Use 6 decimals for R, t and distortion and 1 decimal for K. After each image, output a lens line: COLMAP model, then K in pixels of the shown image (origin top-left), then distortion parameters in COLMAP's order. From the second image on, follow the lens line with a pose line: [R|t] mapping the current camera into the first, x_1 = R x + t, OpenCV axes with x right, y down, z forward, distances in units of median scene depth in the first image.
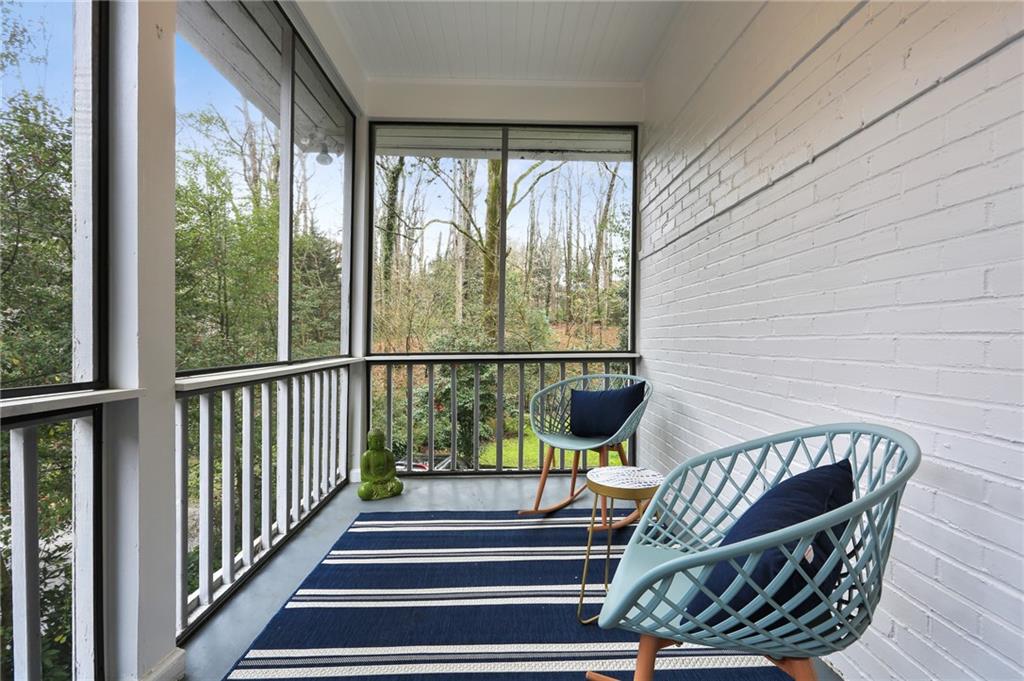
lens RADIAL K [[487.6, 0, 515.6], [0, 487.6, 357.3], [0, 0, 1]] dist [-0.001753, 0.000597]
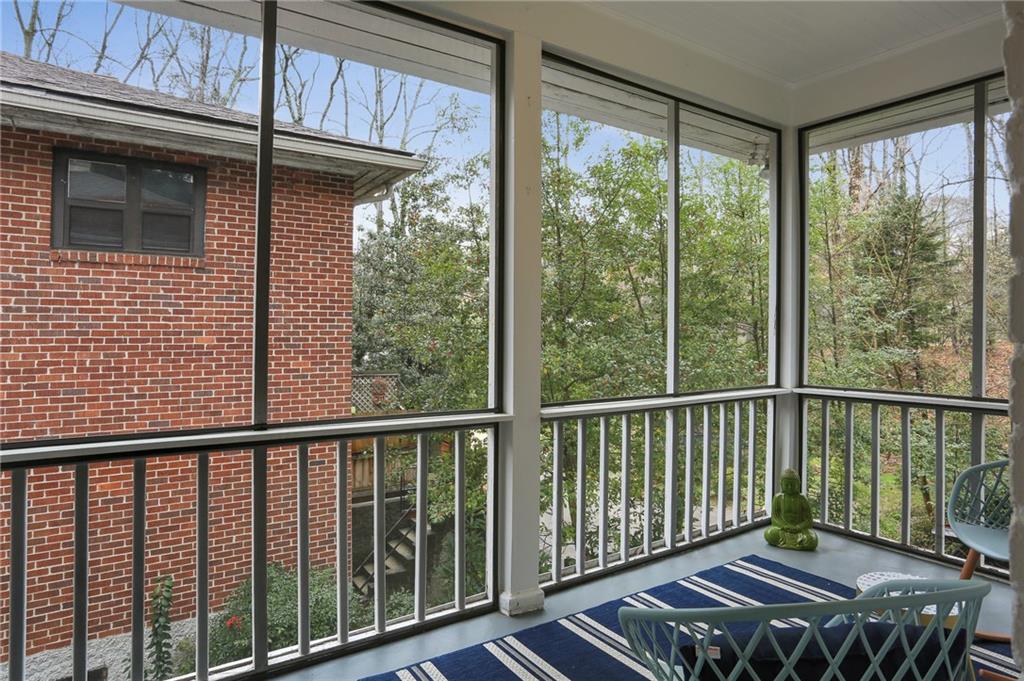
lens RADIAL K [[605.2, 0, 512.0], [0, 605.2, 340.5], [0, 0, 1]] dist [-0.003436, -0.000124]
pose [[0.522223, 0.000493, -0.852809, 0.455219], [-0.024421, 0.999598, -0.014377, -0.074182], [0.852459, 0.028334, 0.522026, -0.036483]]
